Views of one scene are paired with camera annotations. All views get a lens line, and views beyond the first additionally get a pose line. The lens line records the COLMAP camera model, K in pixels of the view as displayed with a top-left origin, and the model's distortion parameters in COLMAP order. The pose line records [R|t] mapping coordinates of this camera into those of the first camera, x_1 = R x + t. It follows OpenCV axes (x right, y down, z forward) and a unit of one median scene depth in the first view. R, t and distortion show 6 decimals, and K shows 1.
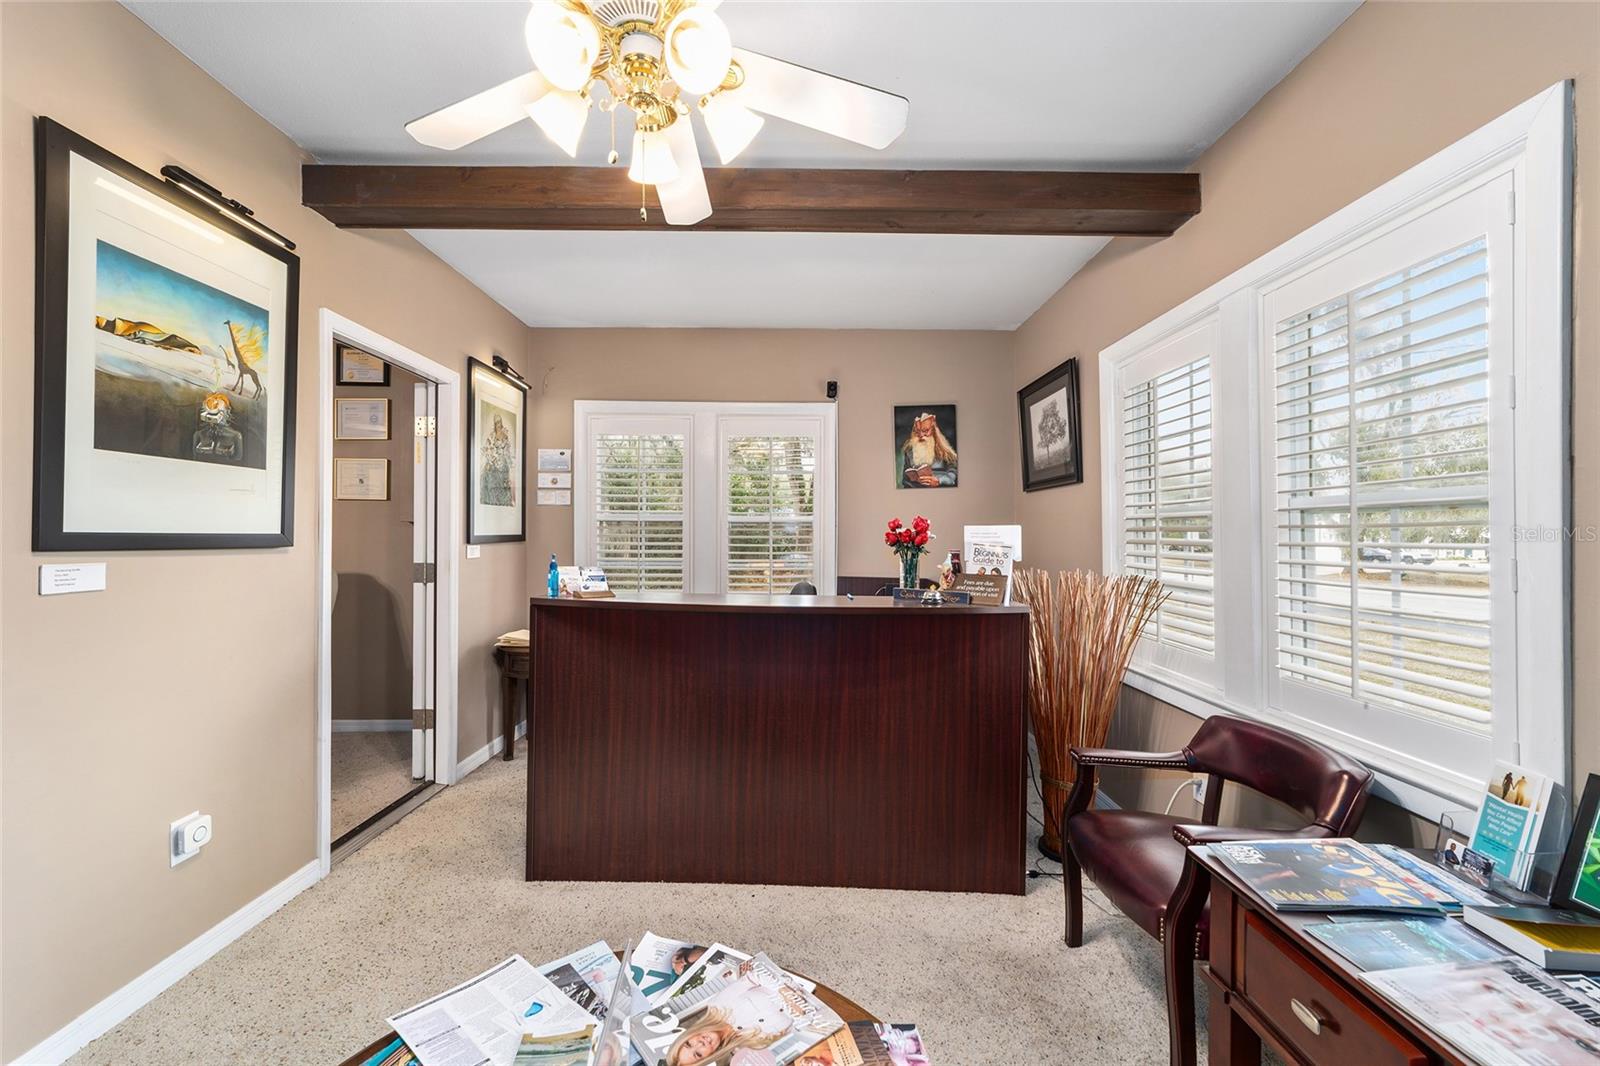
lens RADIAL K [[612.2, 0, 792.4], [0, 612.2, 536.1], [0, 0, 1]] dist [-0.009659, 0.005944]
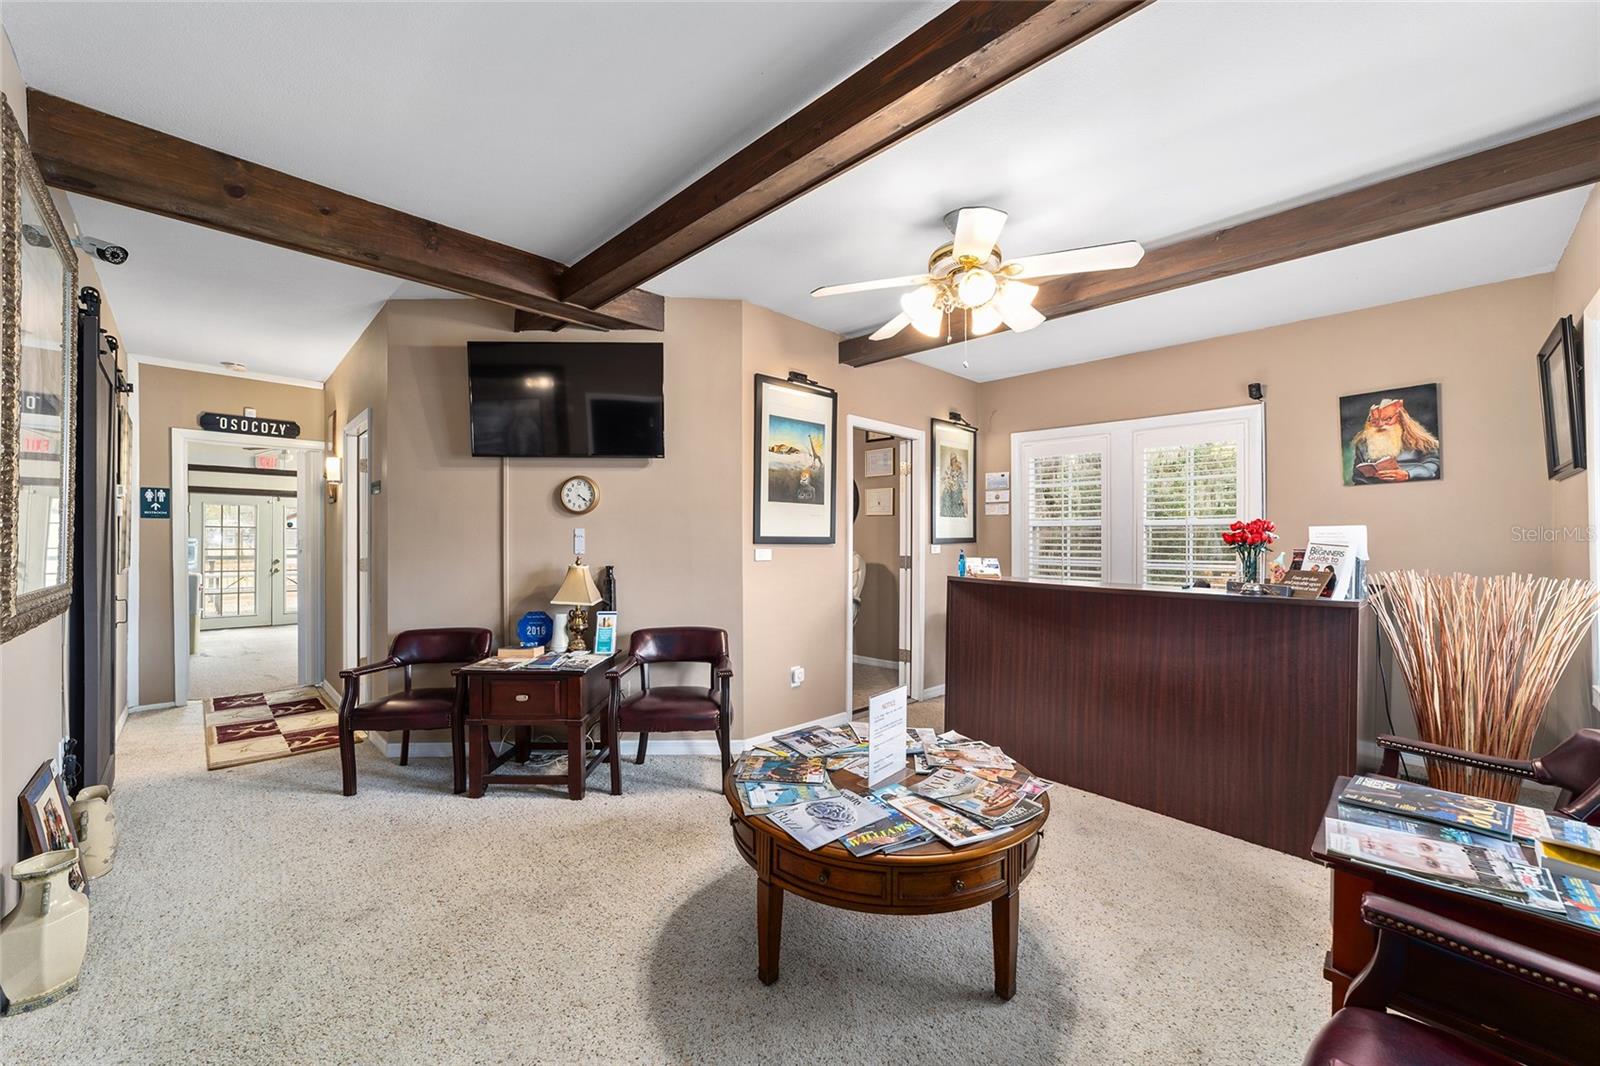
lens RADIAL K [[612.2, 0, 788.7], [0, 612.2, 541.8], [0, 0, 1]] dist [-0.009659, 0.005944]
pose [[0.693931, 0.000835, -0.720041, 0.407870], [0.000147, 0.999999, 0.001301, 0.008248], [0.720042, -0.001009, 0.693930, -0.387285]]
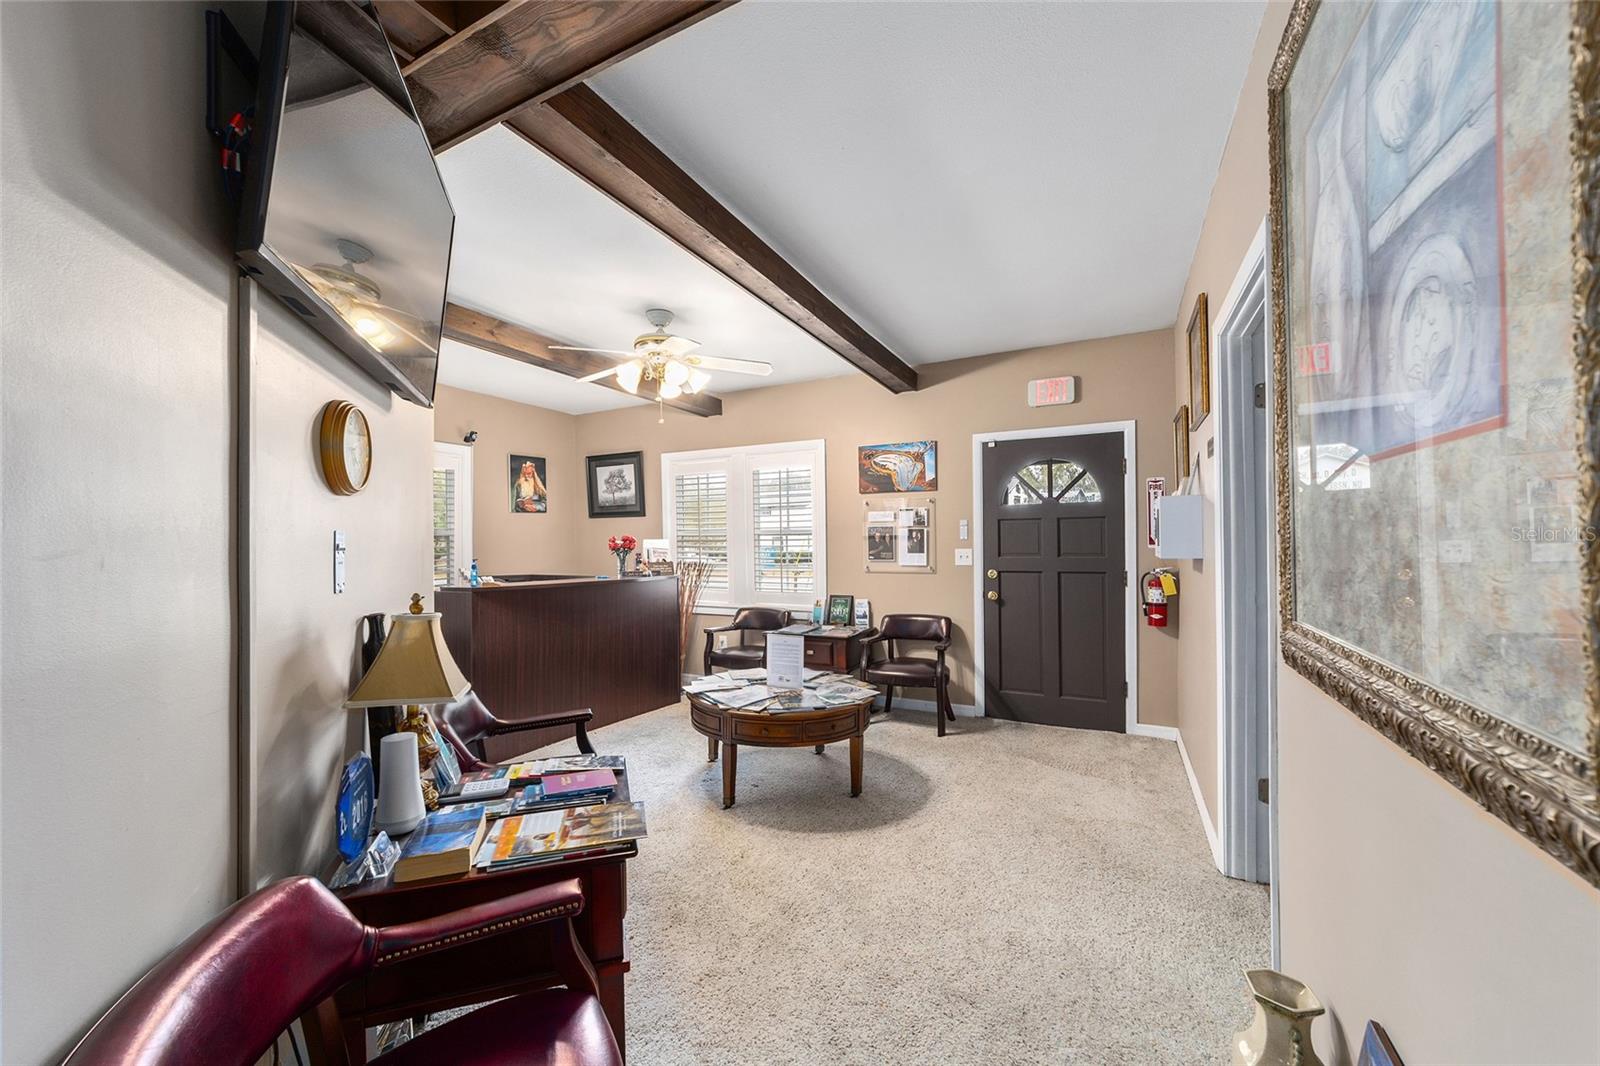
lens RADIAL K [[612.2, 0, 802.6], [0, 612.2, 537.8], [0, 0, 1]] dist [-0.009659, 0.005944]
pose [[0.453596, -0.001067, 0.891207, -1.273824], [0.011698, 0.999920, -0.004757, -0.006855], [-0.891131, 0.012583, 0.453572, -0.395517]]
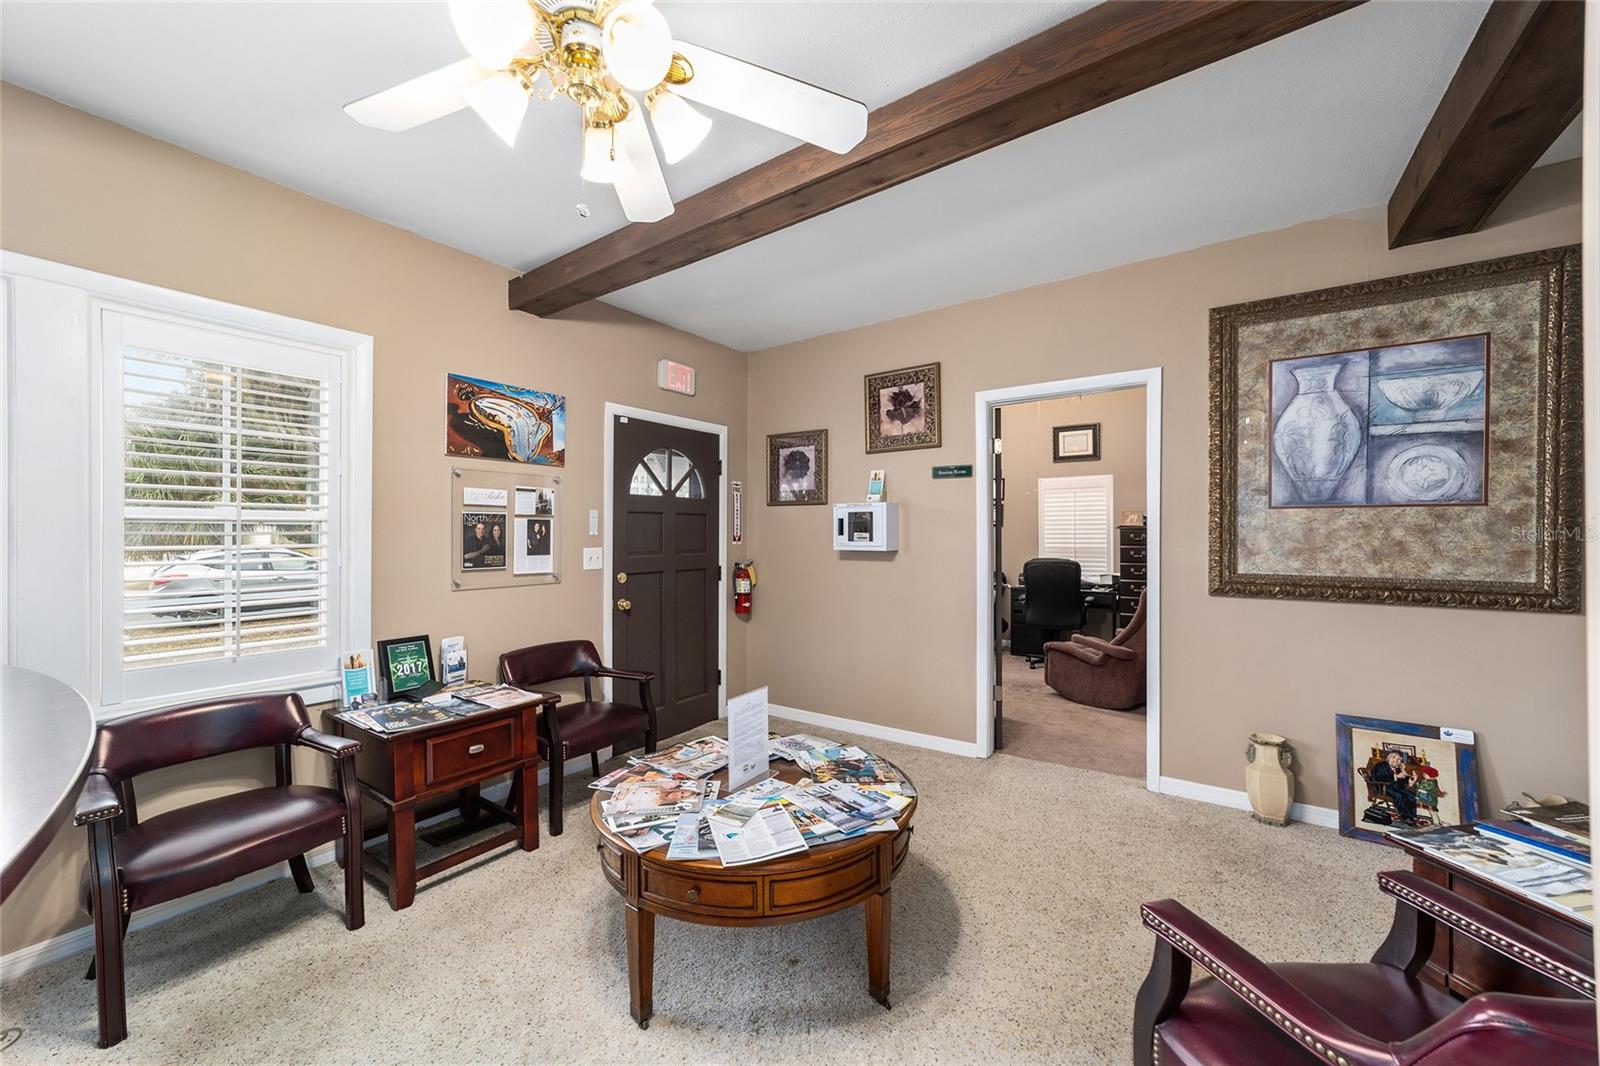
lens RADIAL K [[612.2, 0, 790.4], [0, 612.2, 534.8], [0, 0, 1]] dist [-0.009659, 0.005944]
pose [[-0.812868, 0.002112, 0.582444, -0.601529], [0.004539, 0.999986, 0.002709, -0.007894], [-0.582430, 0.004846, -0.812867, 0.895435]]
